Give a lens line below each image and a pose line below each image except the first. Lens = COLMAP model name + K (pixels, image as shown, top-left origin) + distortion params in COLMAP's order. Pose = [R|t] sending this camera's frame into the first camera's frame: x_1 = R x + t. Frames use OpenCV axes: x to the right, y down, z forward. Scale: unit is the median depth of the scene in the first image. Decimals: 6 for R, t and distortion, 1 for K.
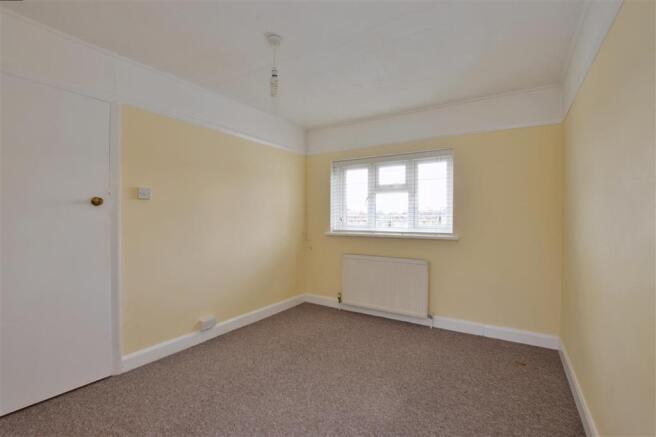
lens RADIAL K [[293.9, 0, 333.1], [0, 293.9, 219.6], [0, 0, 1]] dist [-0.033187, 0.000225]
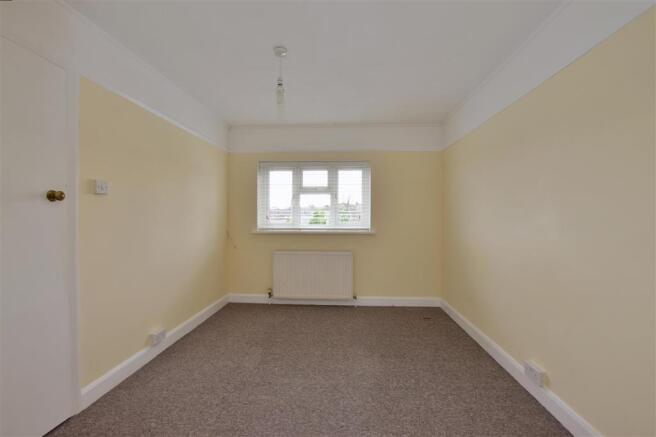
lens RADIAL K [[293.9, 0, 333.1], [0, 293.9, 219.6], [0, 0, 1]] dist [-0.033187, 0.000225]
pose [[0.871458, -0.006060, 0.490433, -0.342844], [0.003503, 0.999975, 0.006132, -0.000784], [-0.490458, -0.003626, 0.871457, -0.022790]]
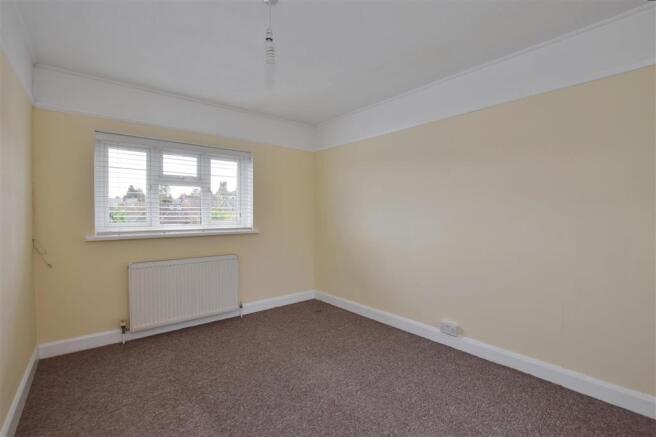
lens RADIAL K [[289.6, 0, 328.0], [0, 289.6, 218.5], [0, 0, 1]] dist [-0.037027, 0.007711]
pose [[0.310381, -0.018738, 0.950428, -0.559168], [0.009144, 0.999818, 0.016726, -0.004021], [-0.950568, 0.003499, 0.310496, 0.364076]]
